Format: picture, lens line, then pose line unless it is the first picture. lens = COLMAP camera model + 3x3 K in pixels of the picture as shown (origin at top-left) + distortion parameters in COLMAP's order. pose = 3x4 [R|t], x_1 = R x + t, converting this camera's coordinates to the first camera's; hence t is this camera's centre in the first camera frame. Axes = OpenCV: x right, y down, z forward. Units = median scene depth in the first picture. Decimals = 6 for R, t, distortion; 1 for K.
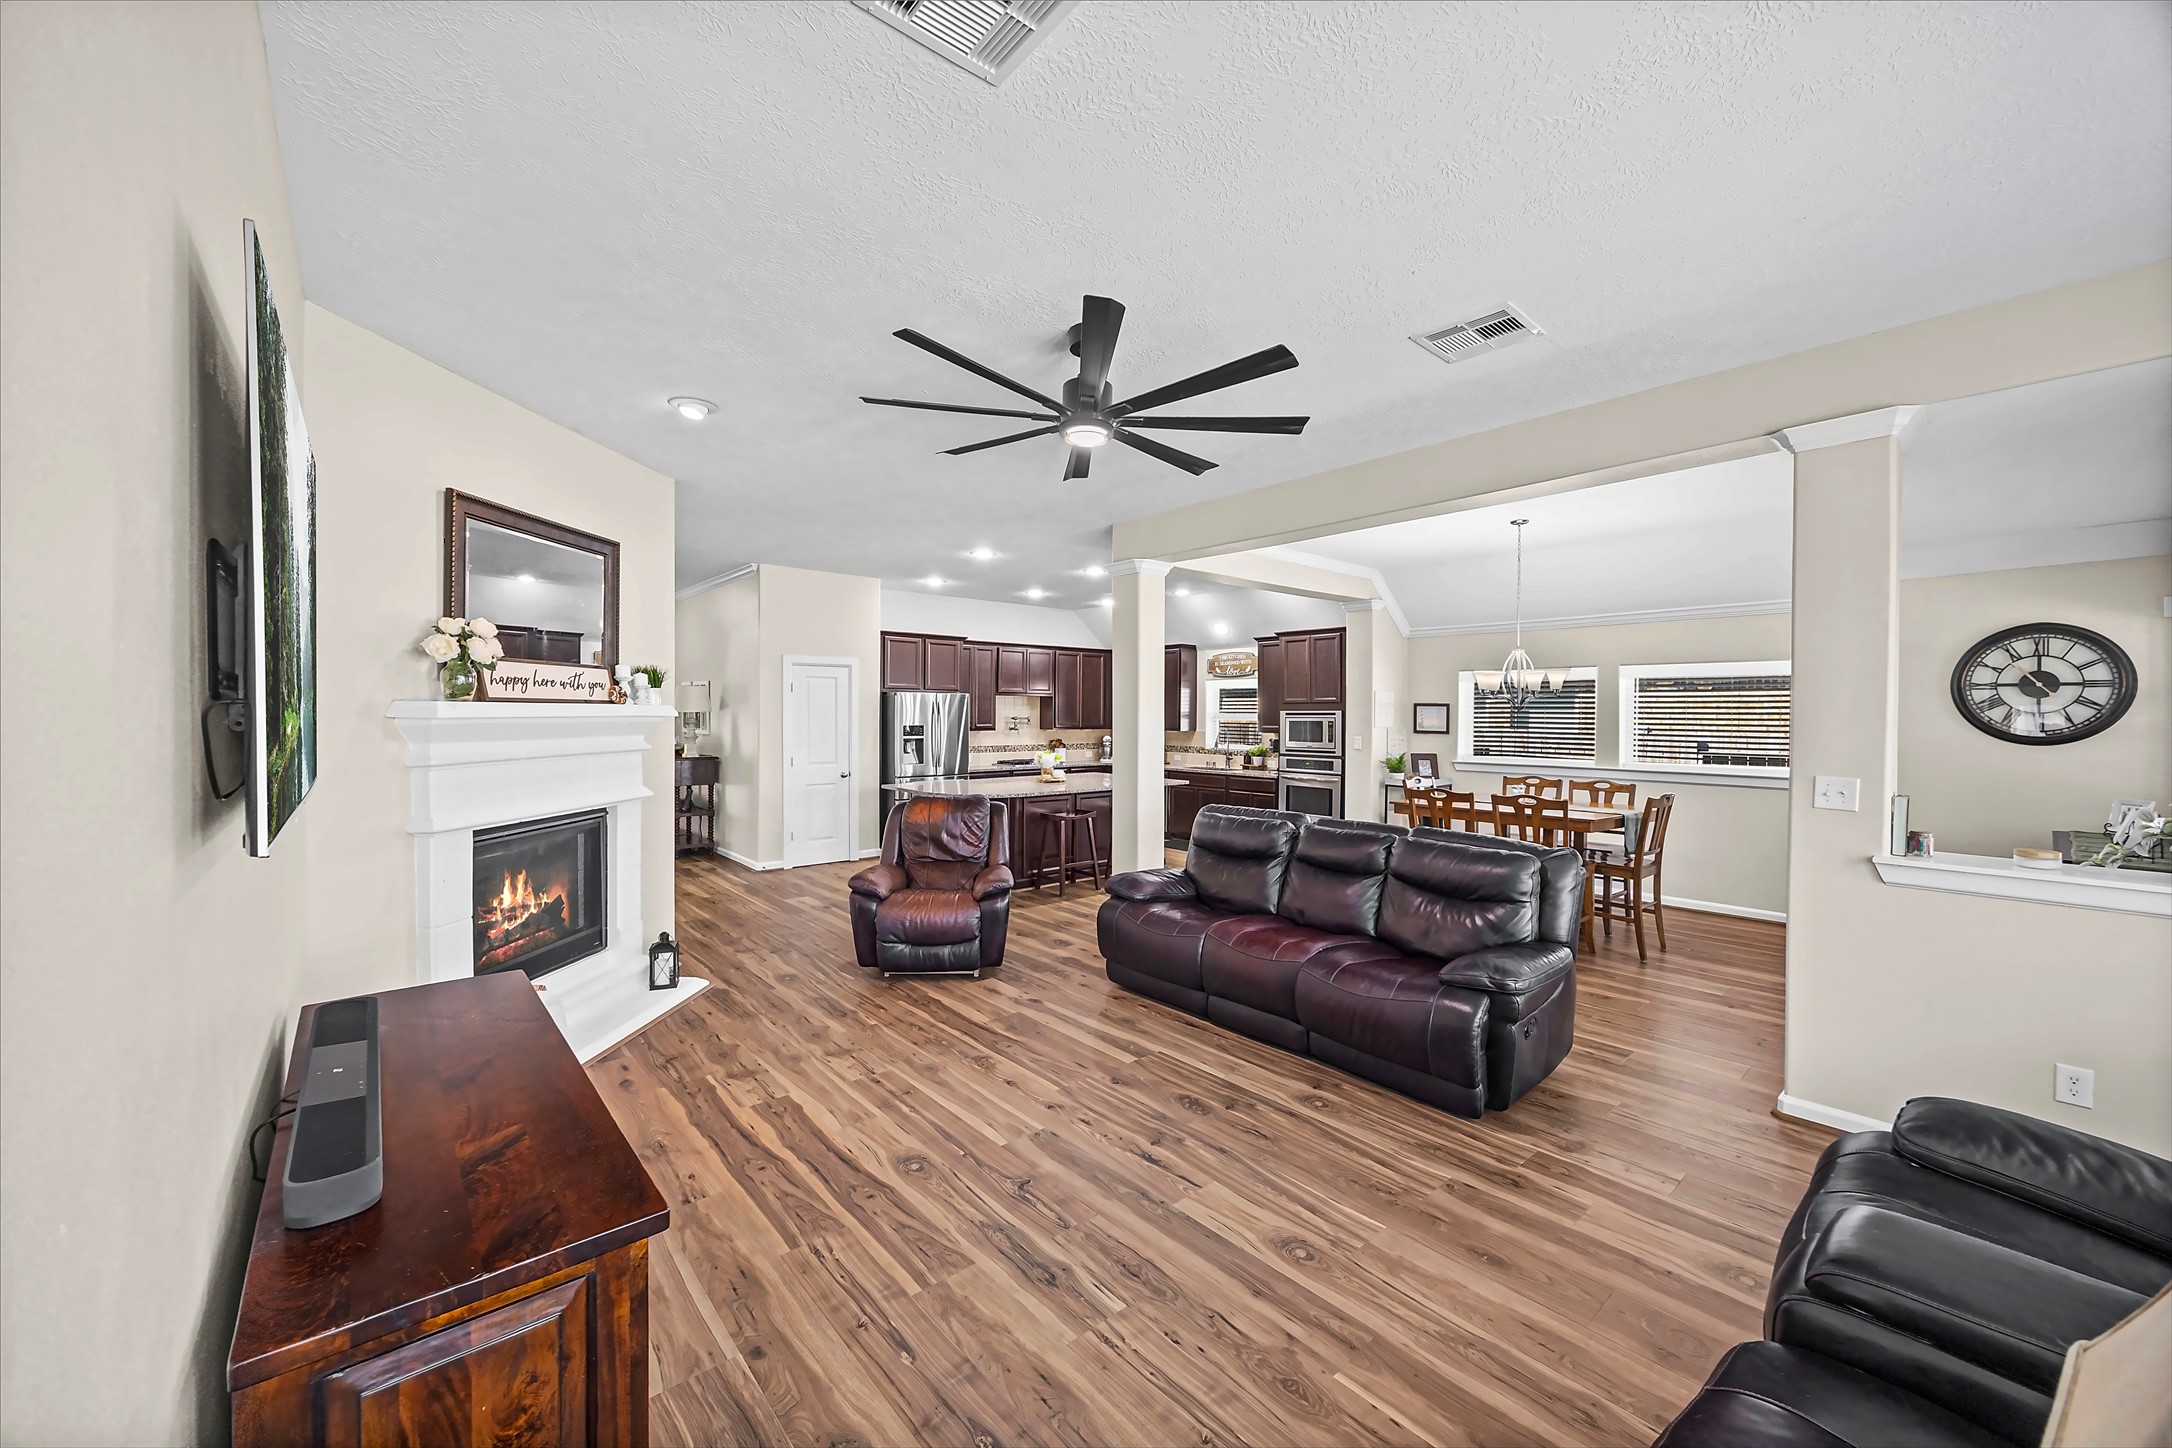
lens RADIAL K [[828.9, 0, 1084.4], [0, 828.9, 723.5], [0, 0, 1]] dist [-0.002149, 0.000395]
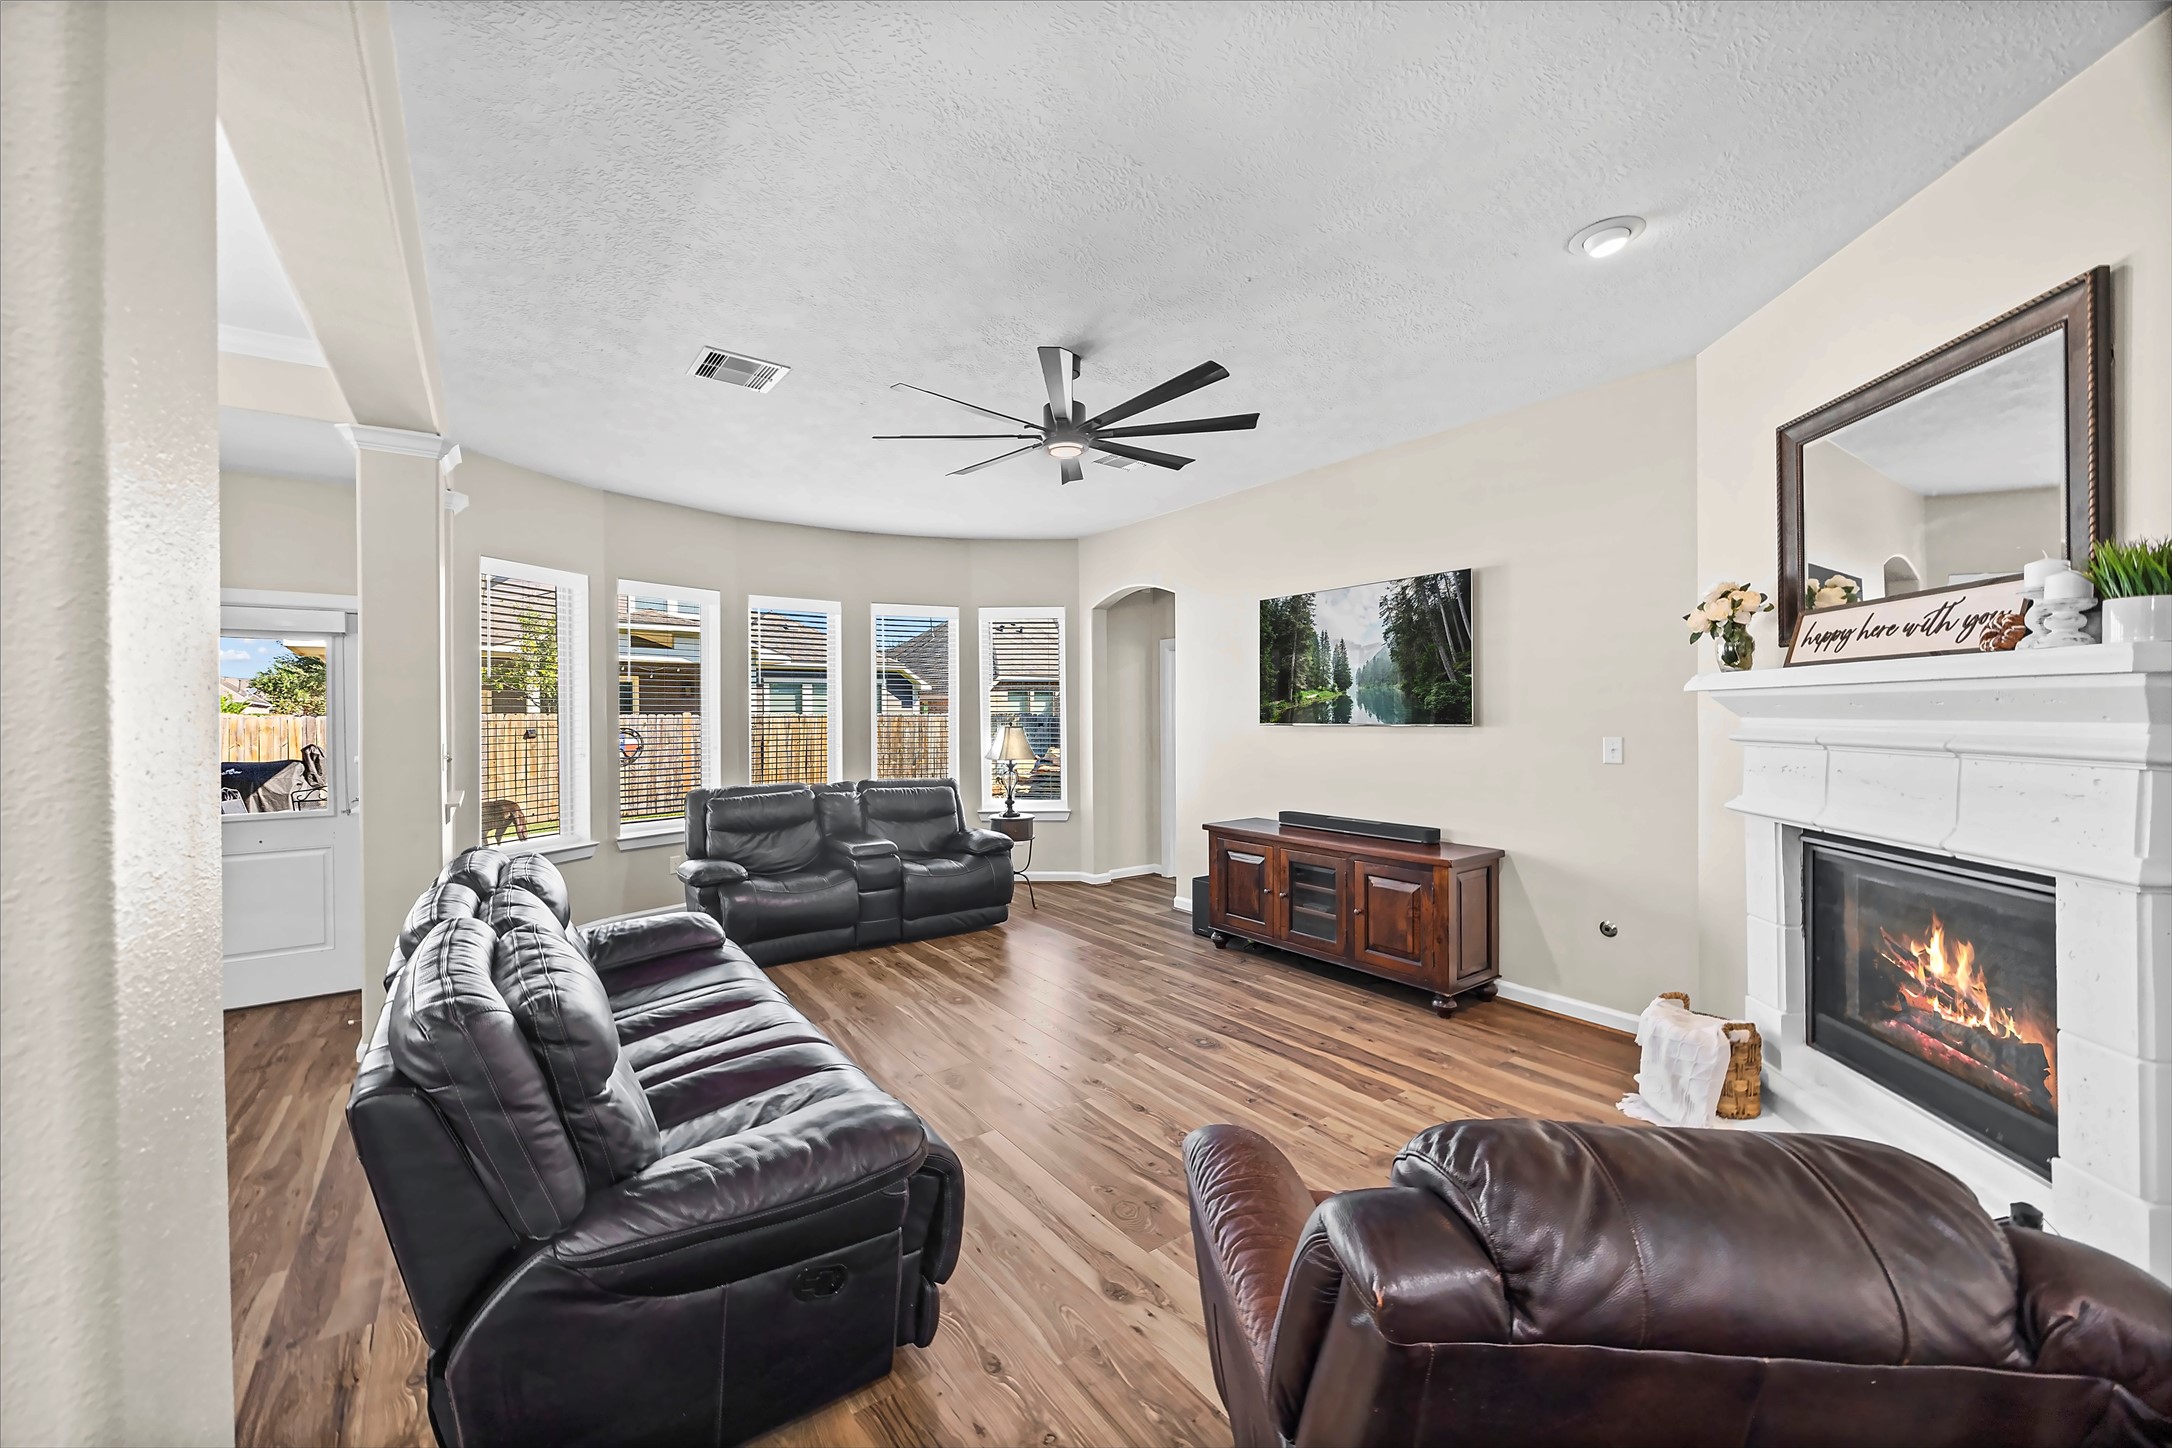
lens RADIAL K [[828.9, 0, 1076.4], [0, 828.9, 713.5], [0, 0, 1]] dist [-0.002149, 0.000395]
pose [[-0.996046, 0.000582, 0.088833, -0.041482], [0.002121, 0.999849, 0.017235, 0.000687], [-0.088810, 0.017355, -0.995897, 0.773815]]
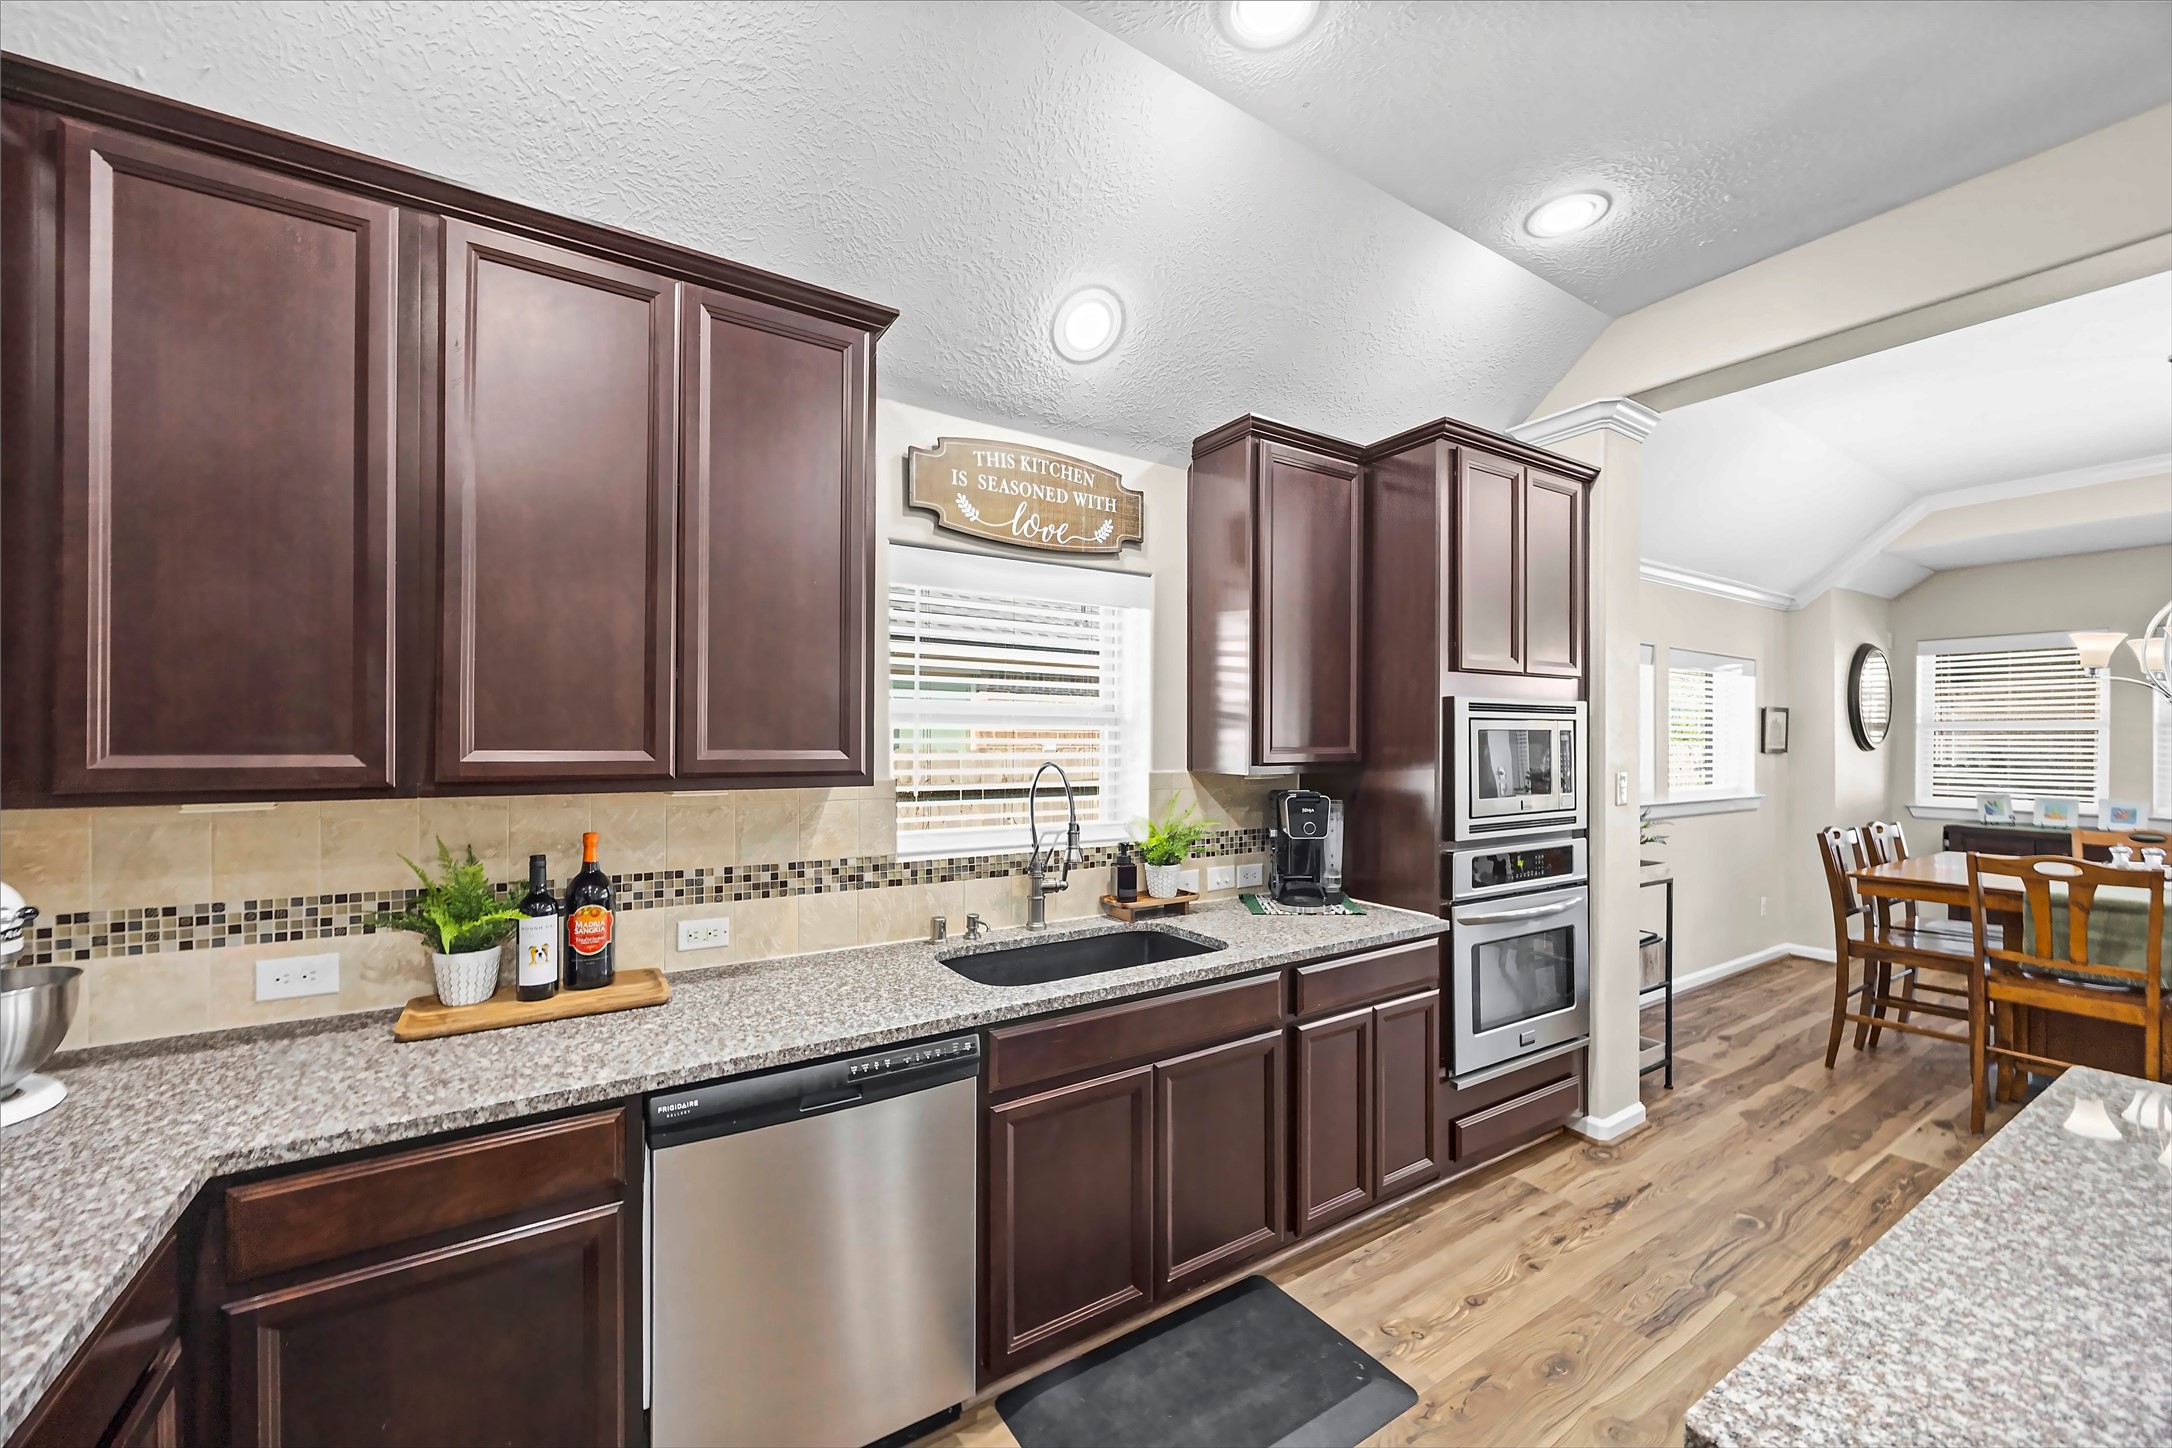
lens RADIAL K [[828.9, 0, 1071.2], [0, 828.9, 740.9], [0, 0, 1]] dist [-0.002149, 0.000395]
pose [[0.135830, -0.005536, 0.990717, -0.071853], [0.008614, 0.999953, 0.004407, -0.001502], [-0.990695, 0.007935, 0.135871, 1.151583]]
